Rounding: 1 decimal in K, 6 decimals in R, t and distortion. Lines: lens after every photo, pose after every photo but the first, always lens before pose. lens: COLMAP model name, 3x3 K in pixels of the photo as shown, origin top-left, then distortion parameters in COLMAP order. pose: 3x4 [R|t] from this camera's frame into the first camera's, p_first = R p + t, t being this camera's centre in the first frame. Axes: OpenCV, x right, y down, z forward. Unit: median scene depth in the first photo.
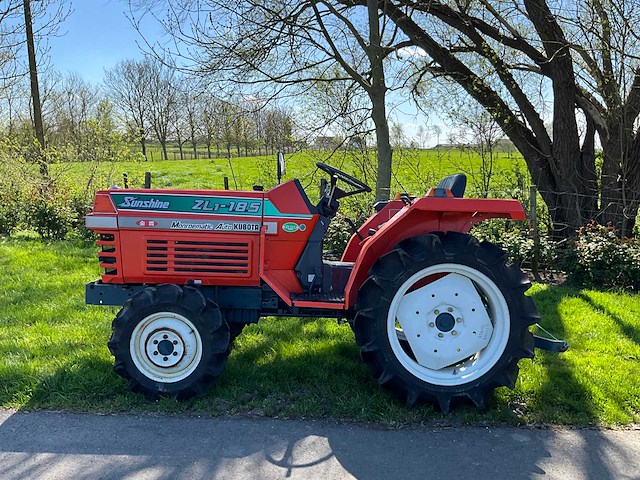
lens RADIAL K [[530.0, 0, 320.0], [0, 530.0, 240.0], [0, 0, 1]] dist [0.088667, -0.165569]
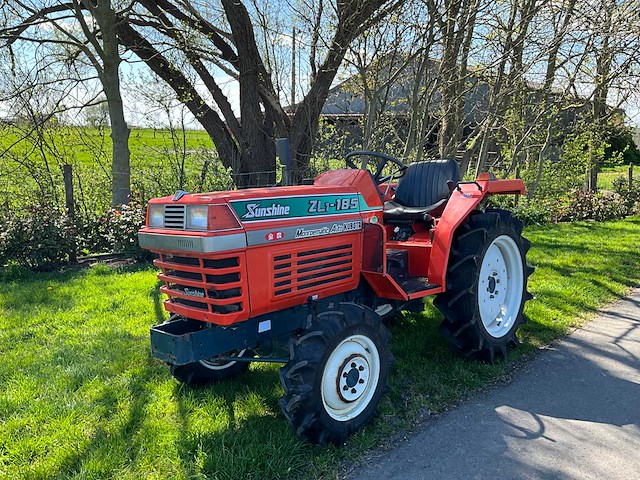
lens RADIAL K [[530.0, 0, 320.0], [0, 530.0, 240.0], [0, 0, 1]] dist [0.088667, -0.165569]
pose [[0.700802, -0.135313, 0.700405, -0.818727], [0.105524, 0.990707, 0.085813, -0.084585], [-0.705508, 0.013772, 0.708569, 0.405879]]
